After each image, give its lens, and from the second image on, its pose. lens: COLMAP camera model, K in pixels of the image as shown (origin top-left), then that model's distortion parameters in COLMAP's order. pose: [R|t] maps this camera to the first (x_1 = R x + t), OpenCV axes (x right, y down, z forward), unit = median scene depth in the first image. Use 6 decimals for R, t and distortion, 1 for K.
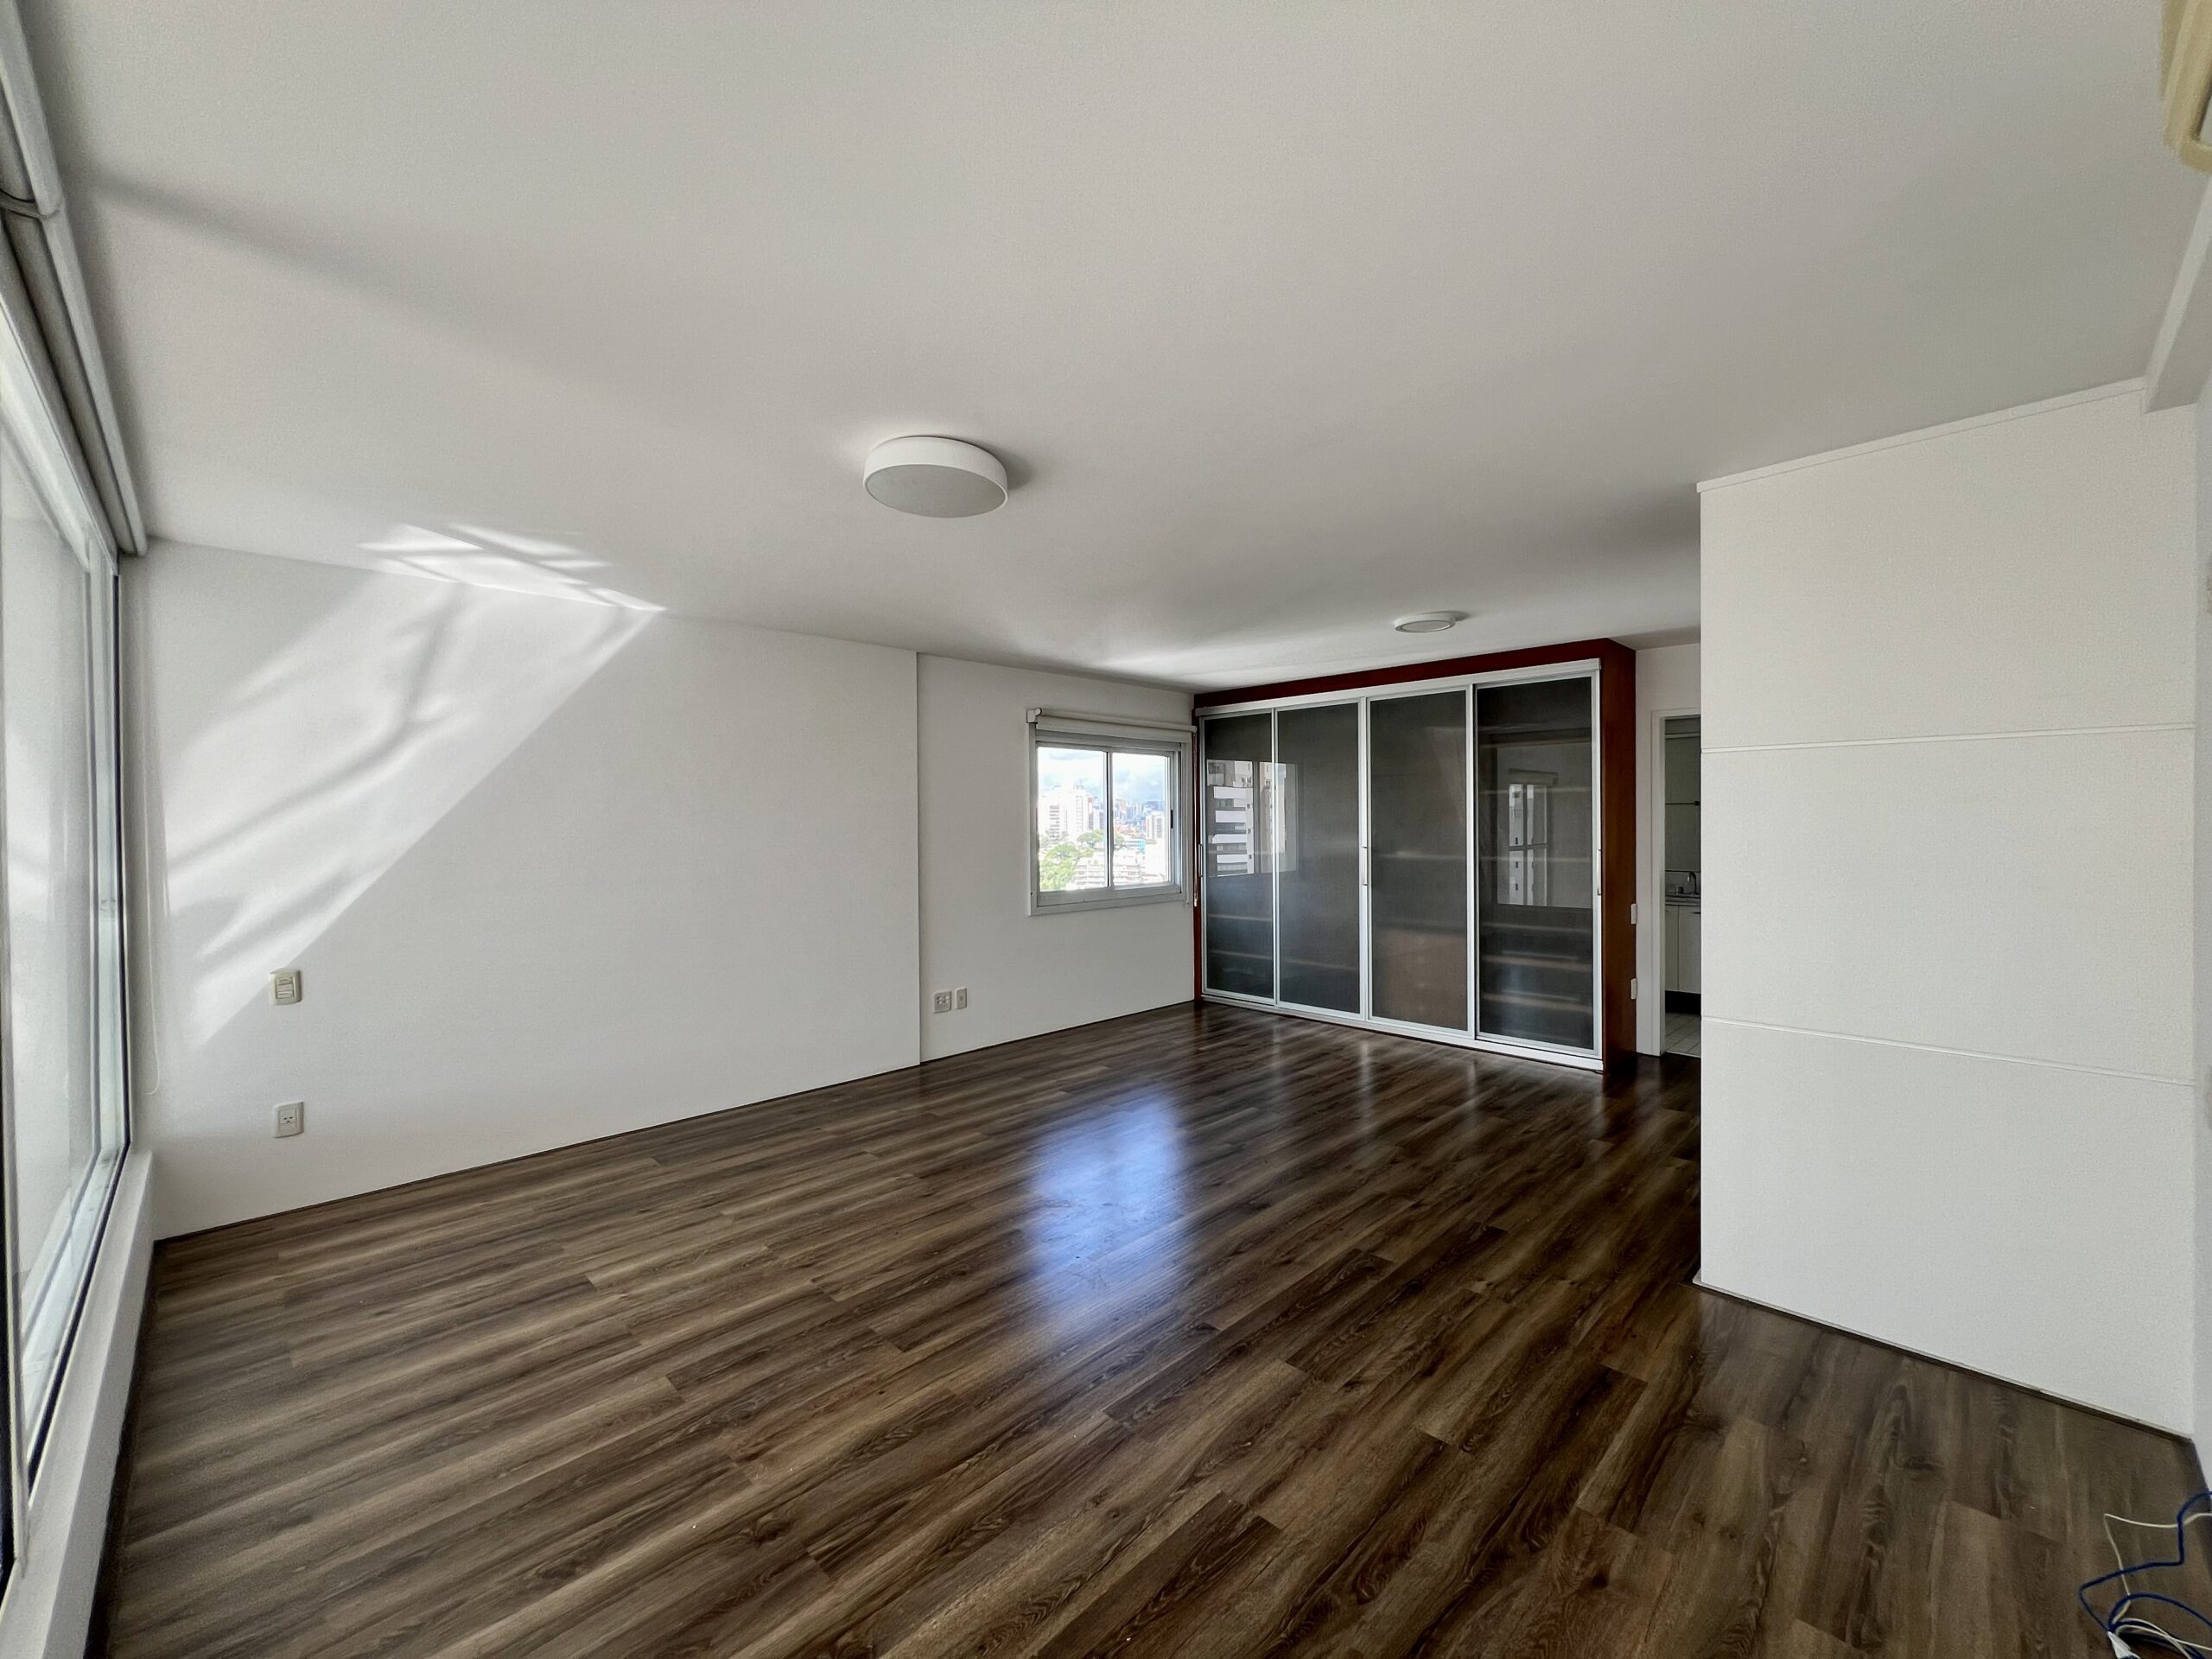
lens RADIAL K [[888.3, 0, 1107.6], [0, 888.3, 830.2], [0, 0, 1]] dist [-0.002542, 0.000158]
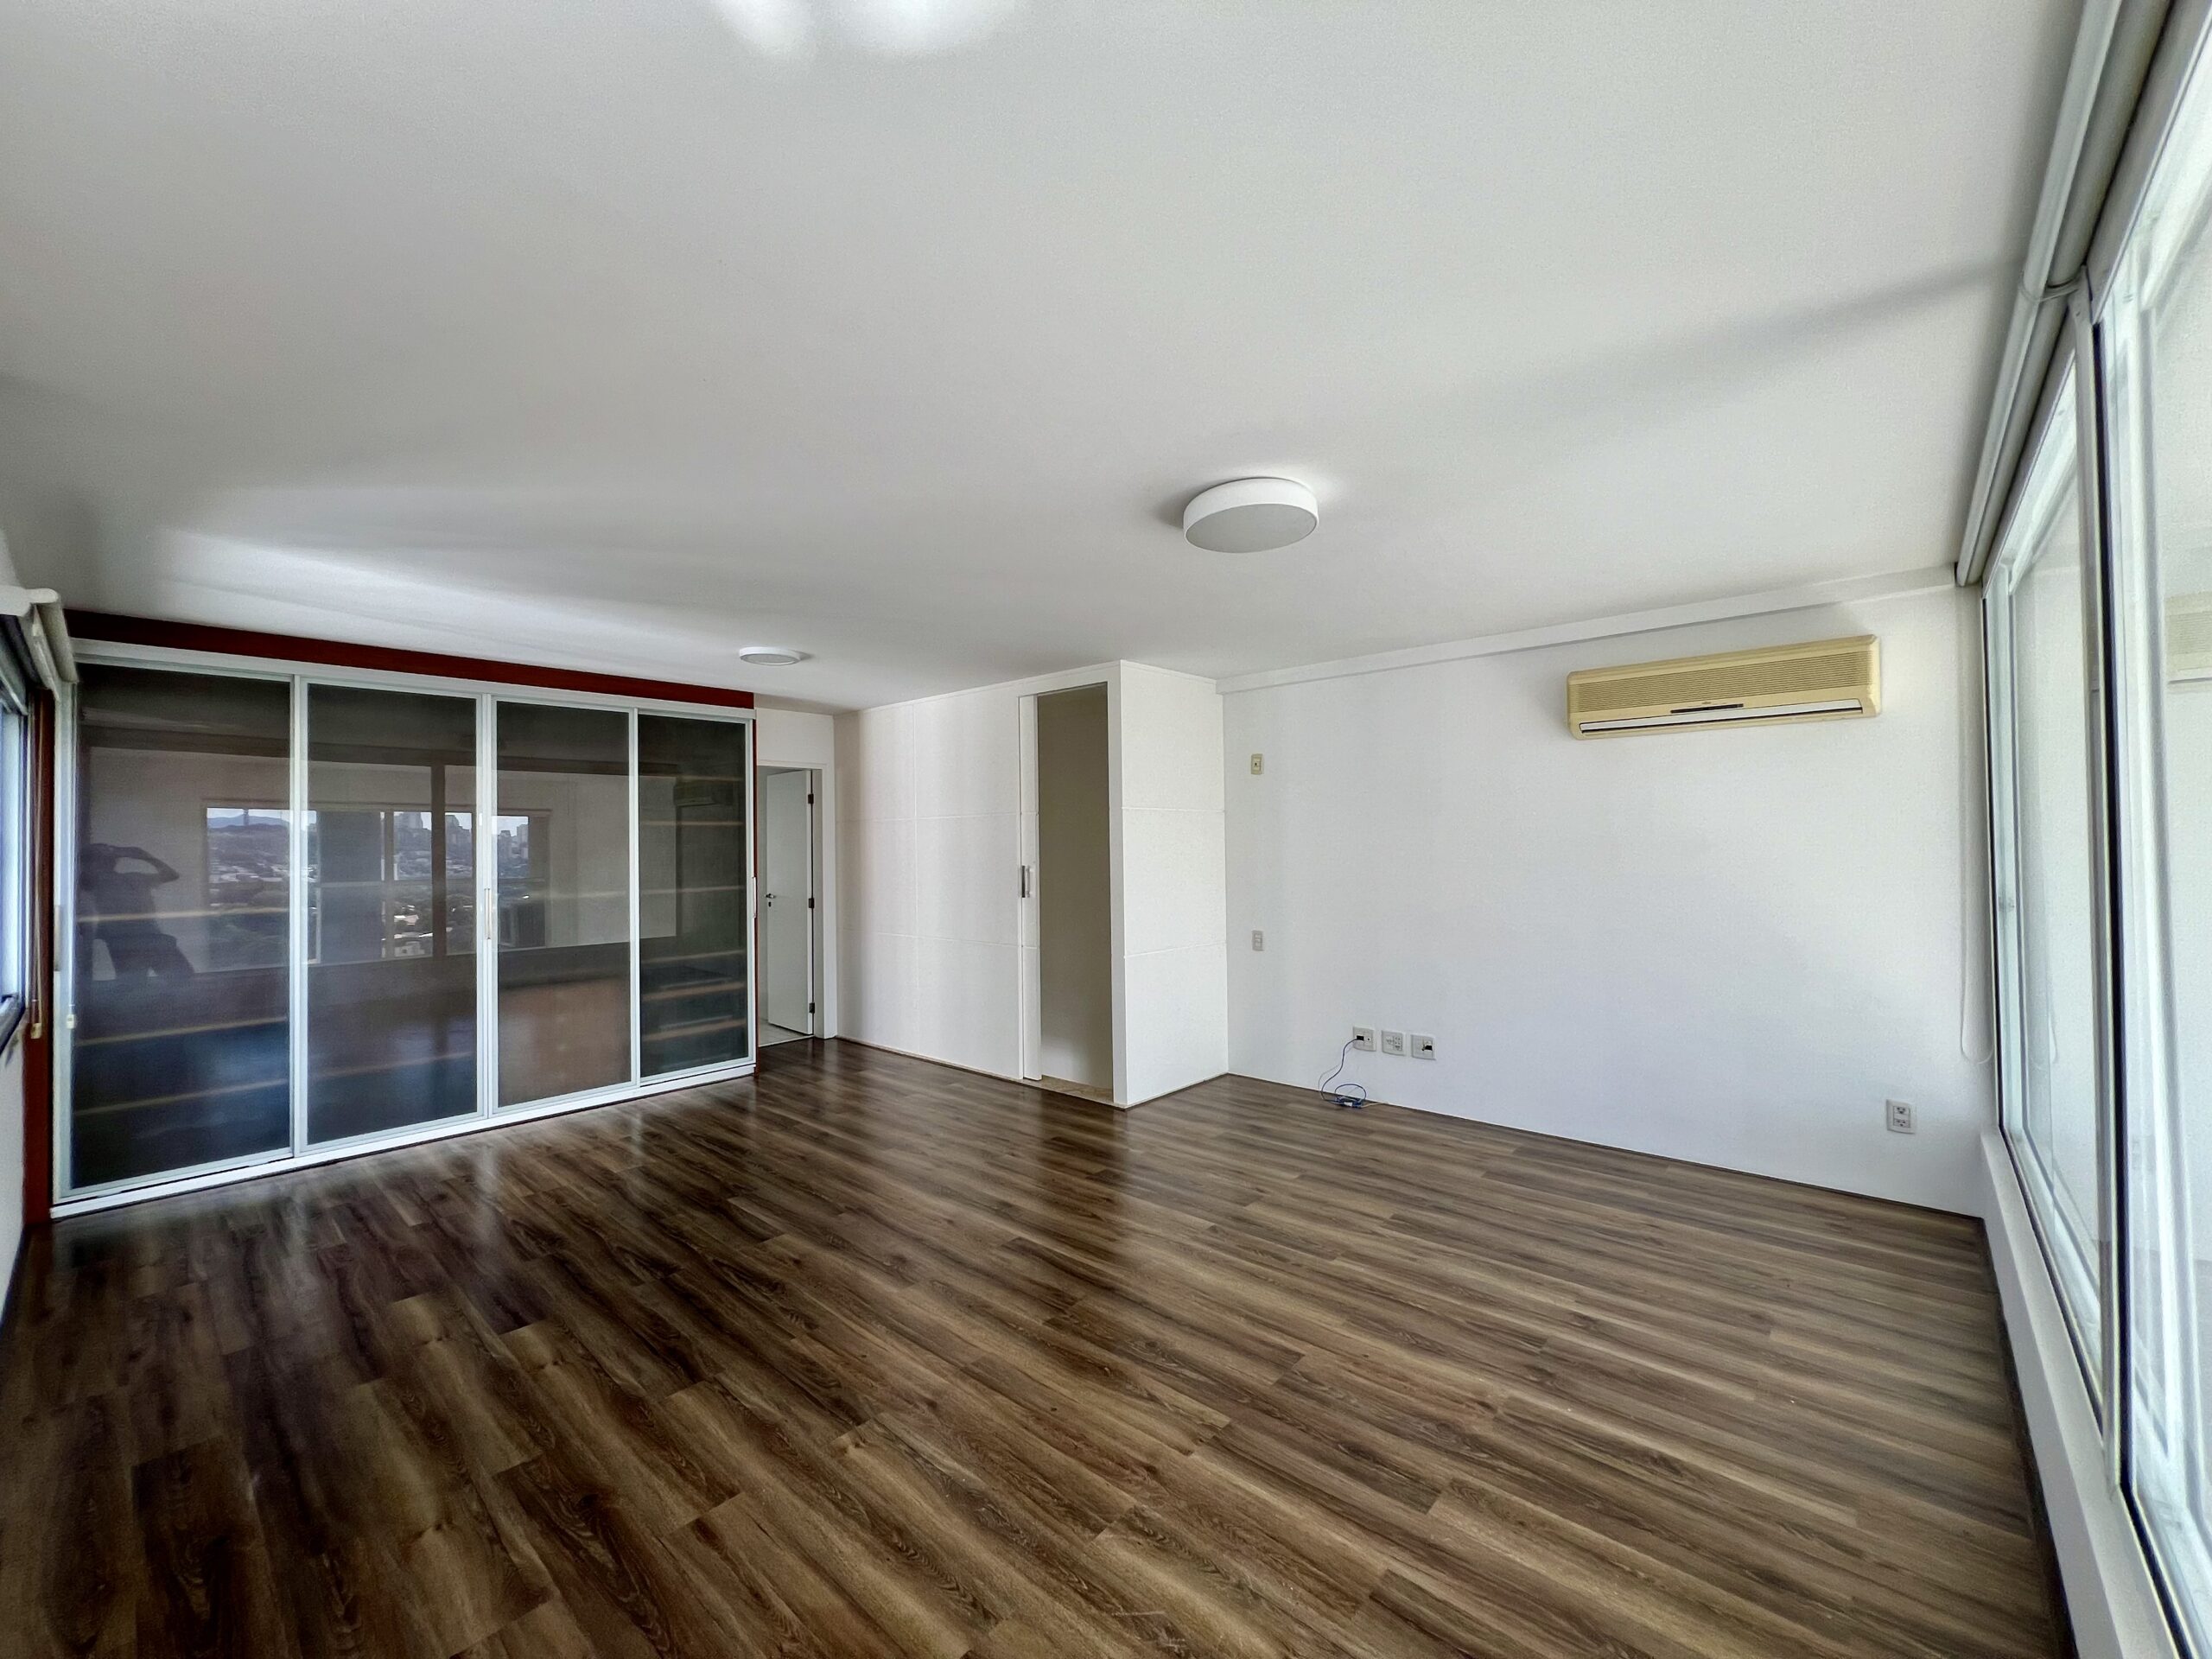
lens RADIAL K [[888.3, 0, 1107.6], [0, 888.3, 830.2], [0, 0, 1]] dist [-0.002542, 0.000158]
pose [[-0.058561, 0.022847, 0.998022, -1.079937], [0.023289, 0.999497, -0.021515, -0.005063], [-0.998012, 0.021983, -0.059064, 1.092258]]
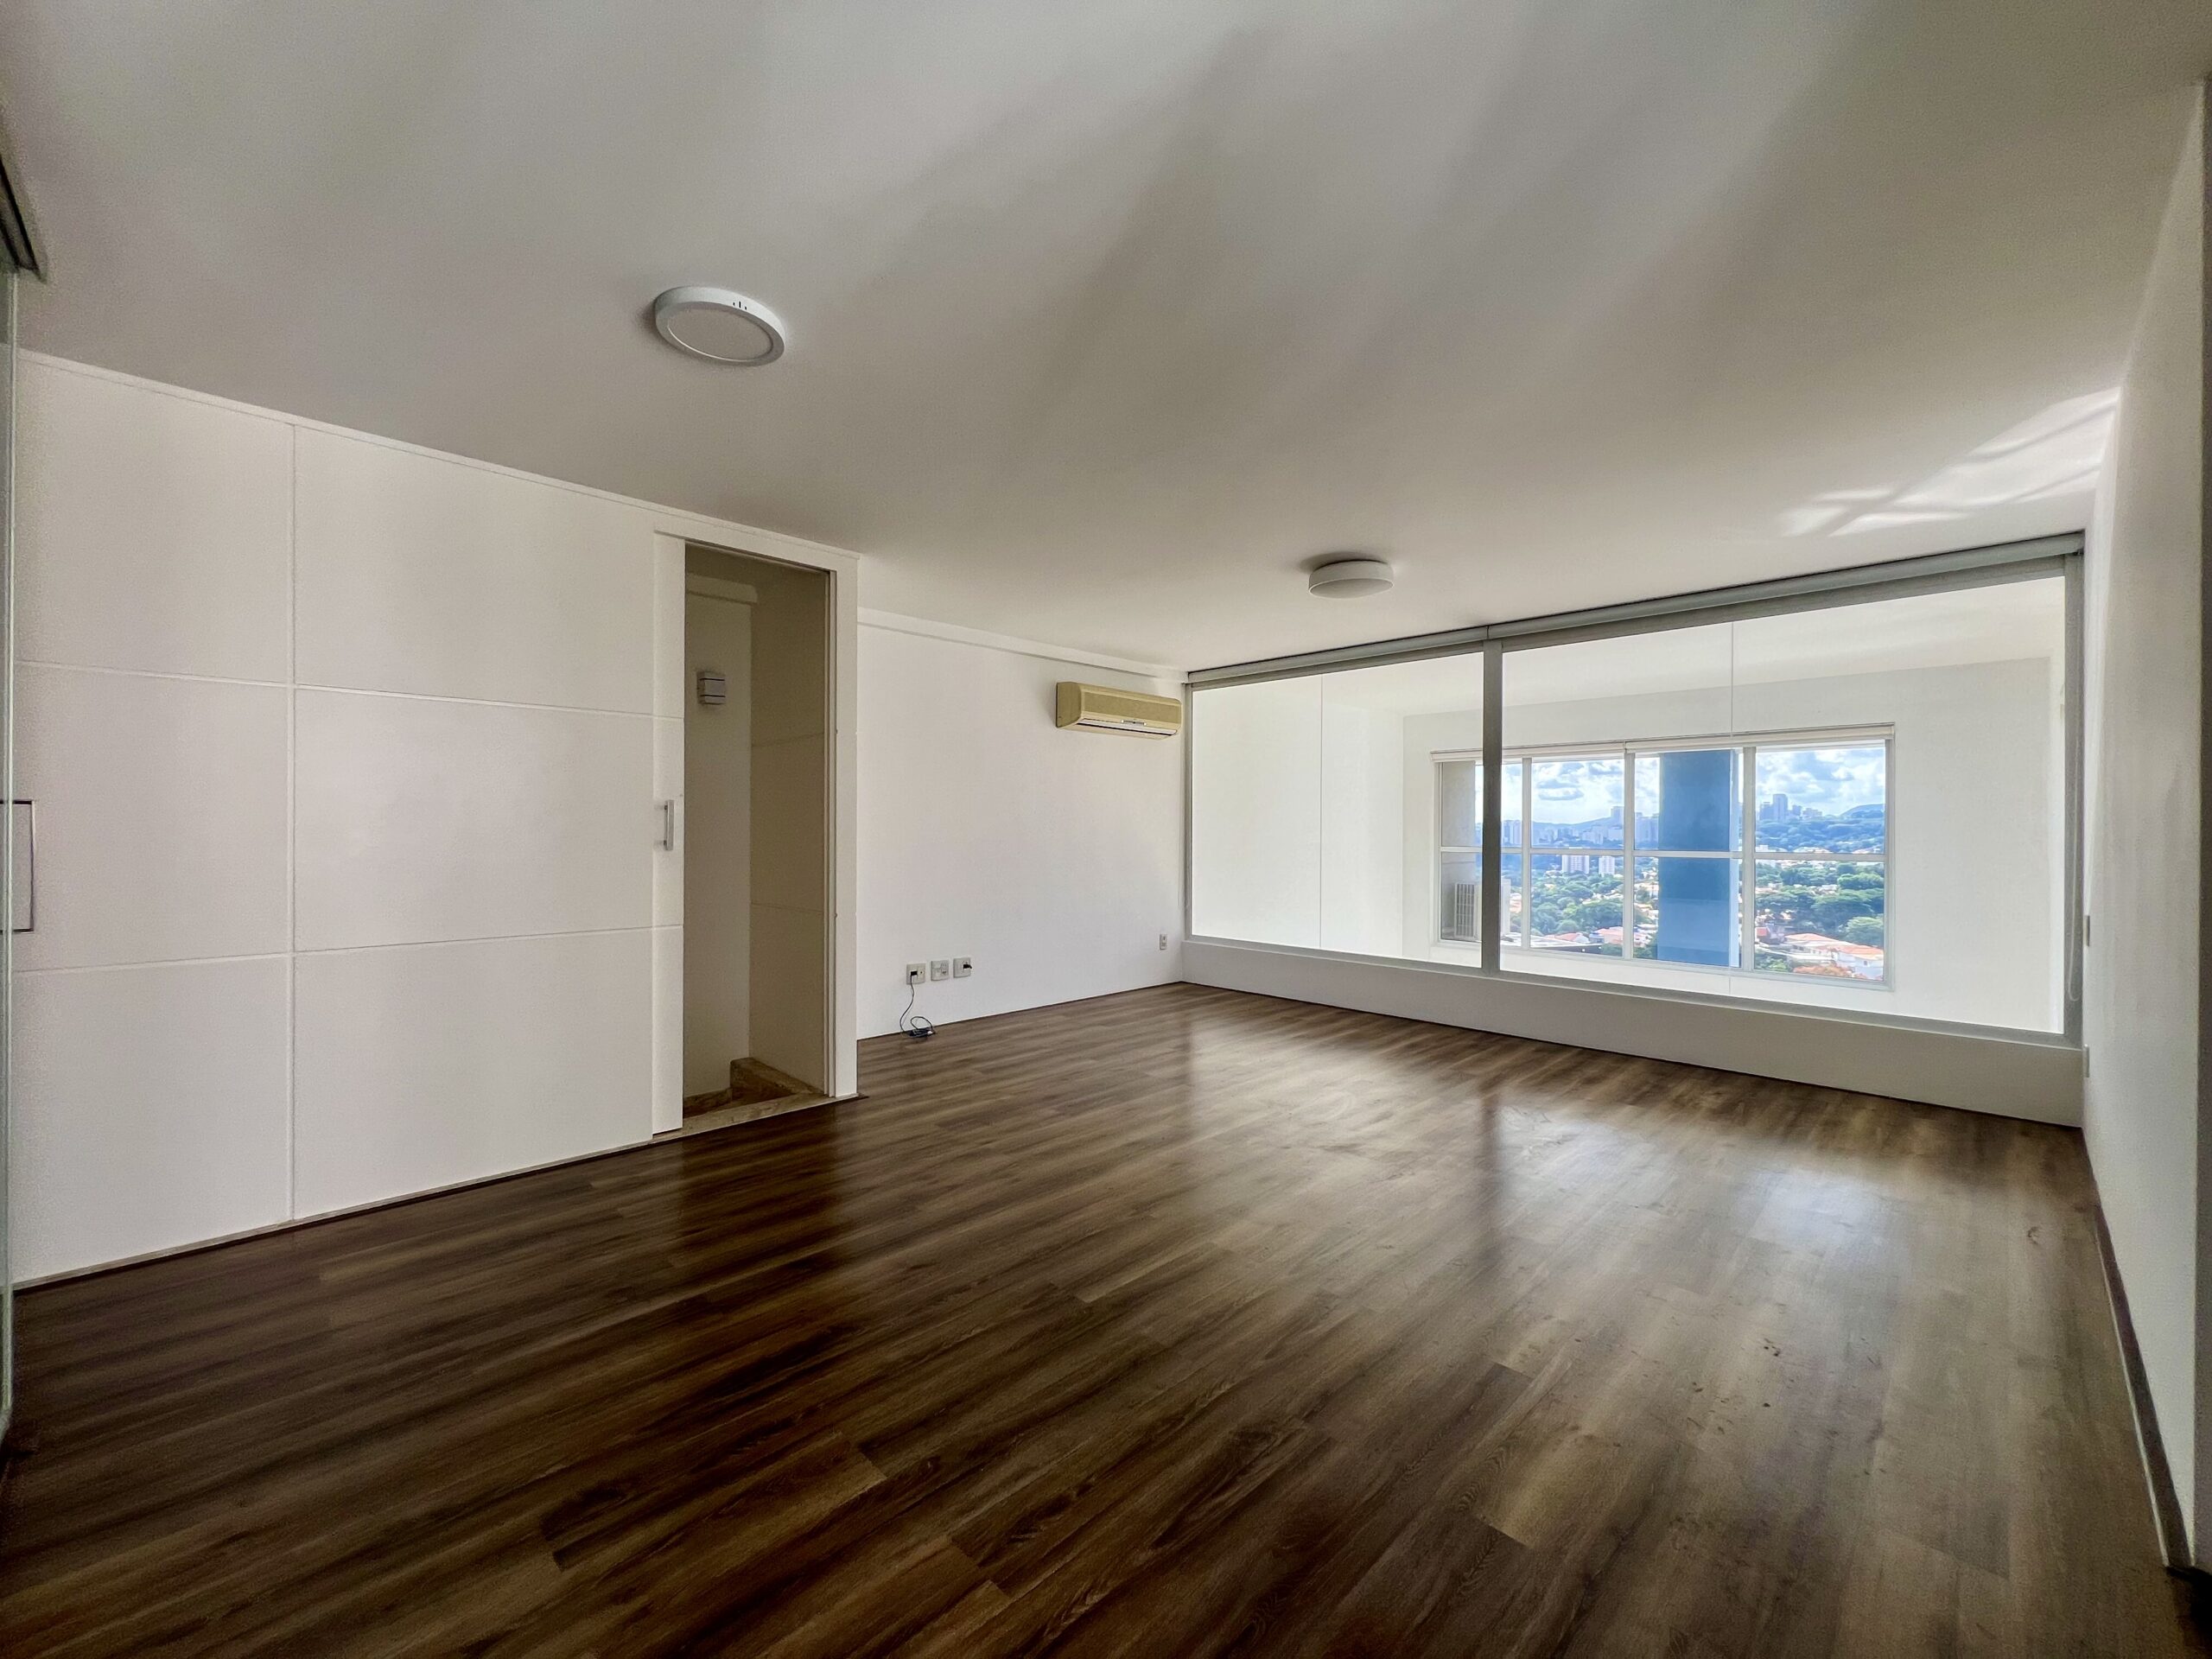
lens RADIAL K [[888.3, 0, 1107.6], [0, 888.3, 830.2], [0, 0, 1]] dist [-0.002542, 0.000158]
pose [[-0.999995, 0.002581, 0.001625, 0.238737], [0.002600, 0.999933, 0.011276, 0.055047], [-0.001596, 0.011280, -0.999935, 2.384502]]
